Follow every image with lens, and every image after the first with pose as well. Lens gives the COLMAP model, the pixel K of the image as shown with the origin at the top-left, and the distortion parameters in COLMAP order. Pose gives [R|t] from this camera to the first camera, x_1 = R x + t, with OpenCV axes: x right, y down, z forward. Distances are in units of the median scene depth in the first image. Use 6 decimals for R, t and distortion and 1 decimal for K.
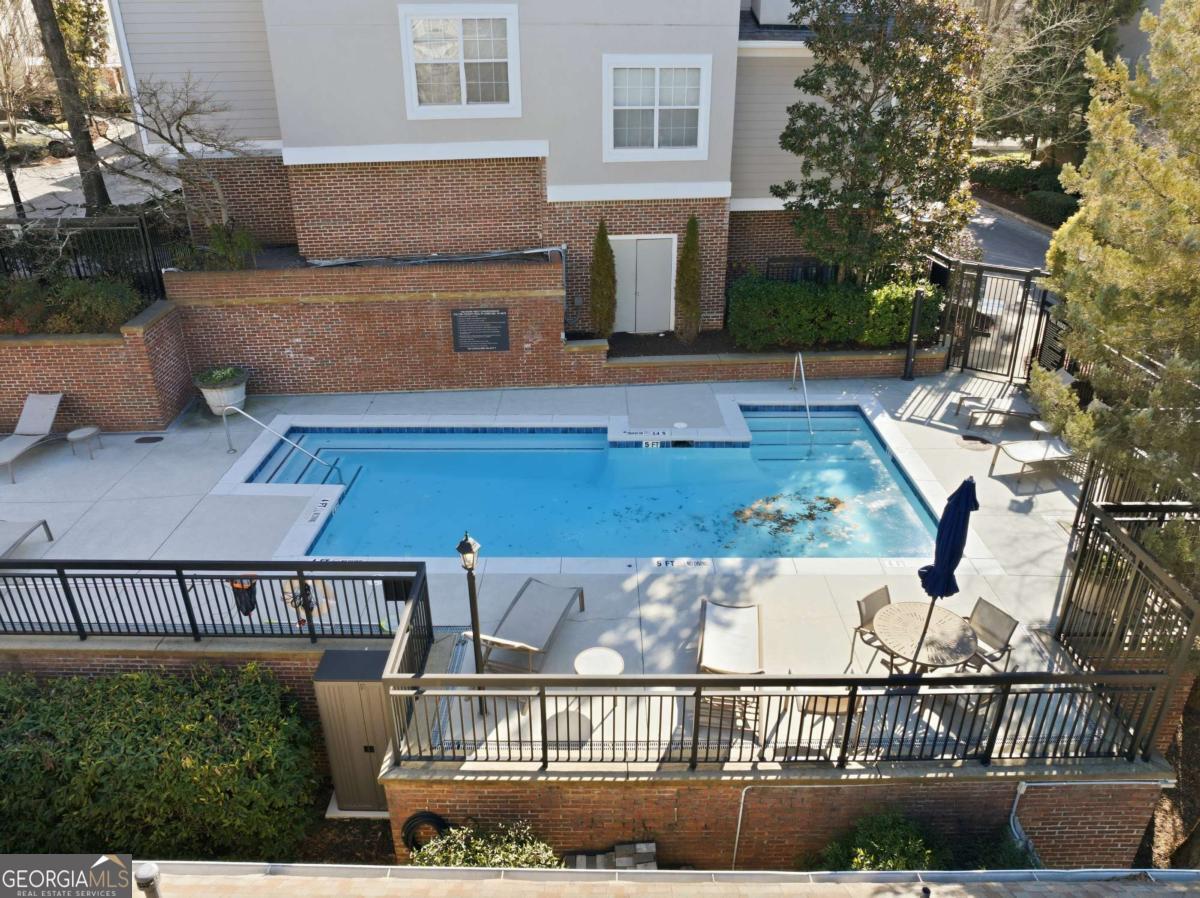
lens RADIAL K [[844.0, 0, 600.0], [0, 844.0, 449.0], [0, 0, 1]] dist [-0.033272, 0.000895]
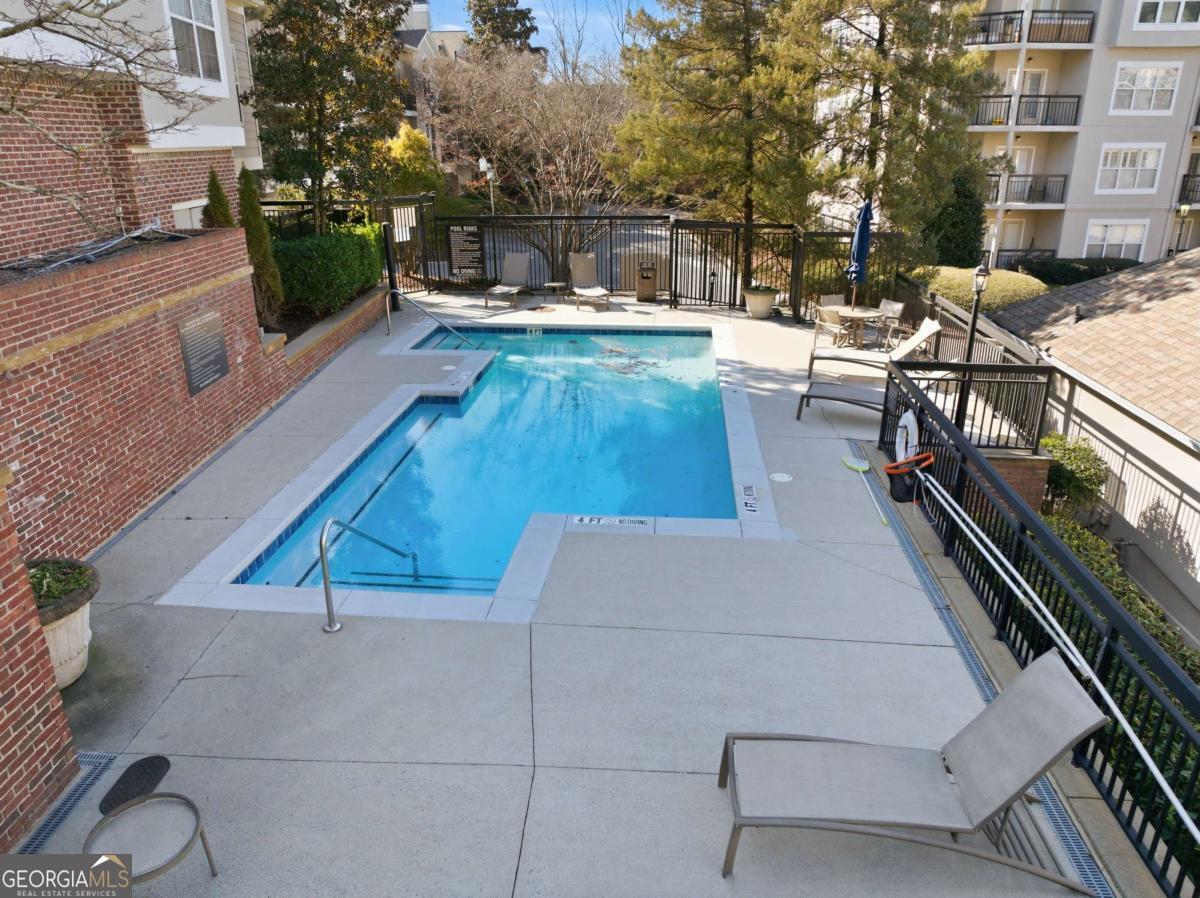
lens RADIAL K [[844.0, 0, 600.0], [0, 844.0, 449.0], [0, 0, 1]] dist [-0.033272, 0.000895]
pose [[0.083252, -0.344669, 0.935025, -0.723853], [0.431617, 0.858179, 0.277913, -0.126969], [-0.898207, 0.380436, 0.220210, 0.648909]]
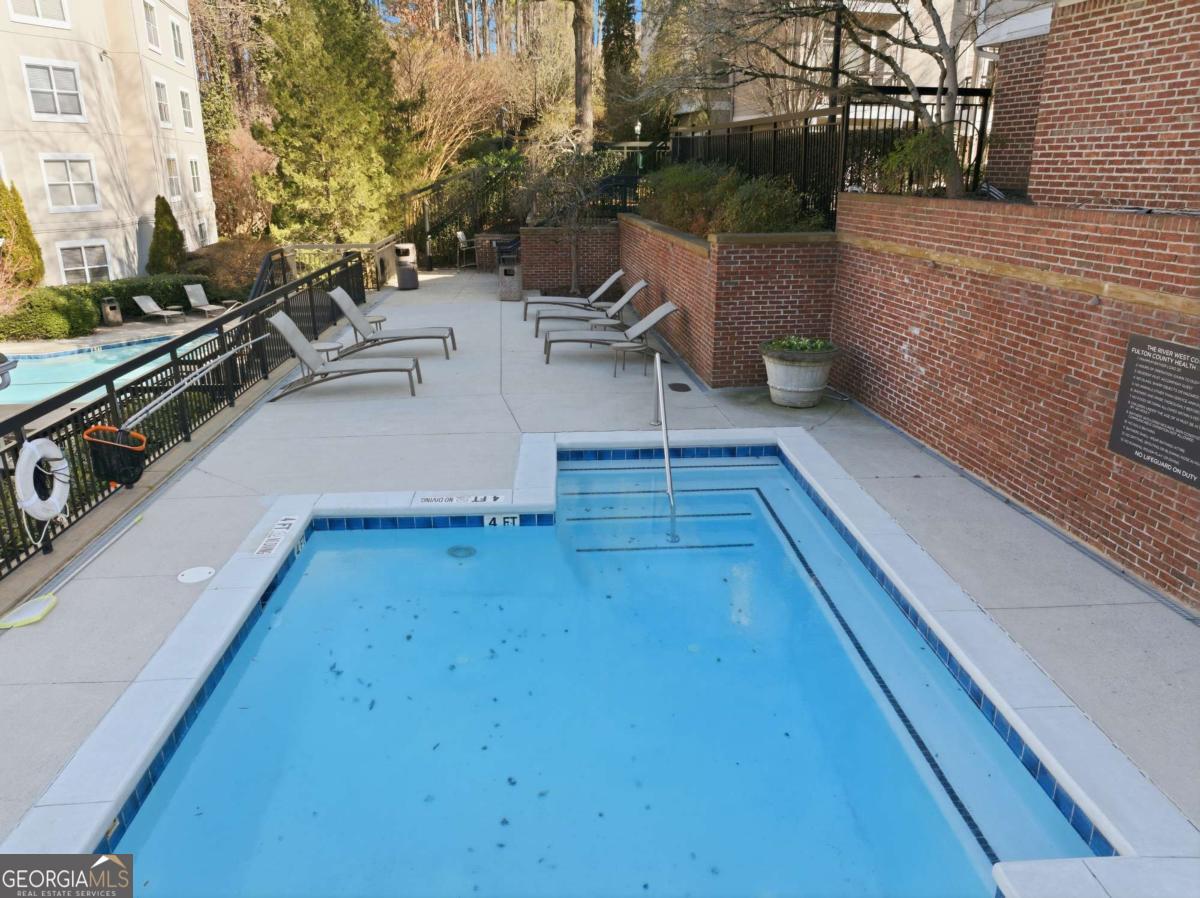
lens RADIAL K [[844.0, 0, 600.0], [0, 844.0, 449.0], [0, 0, 1]] dist [-0.033272, 0.000895]
pose [[0.070114, 0.319998, -0.944820, 0.170636], [-0.425487, 0.866263, 0.261817, -0.119225], [0.902244, 0.383652, 0.196892, 0.739672]]
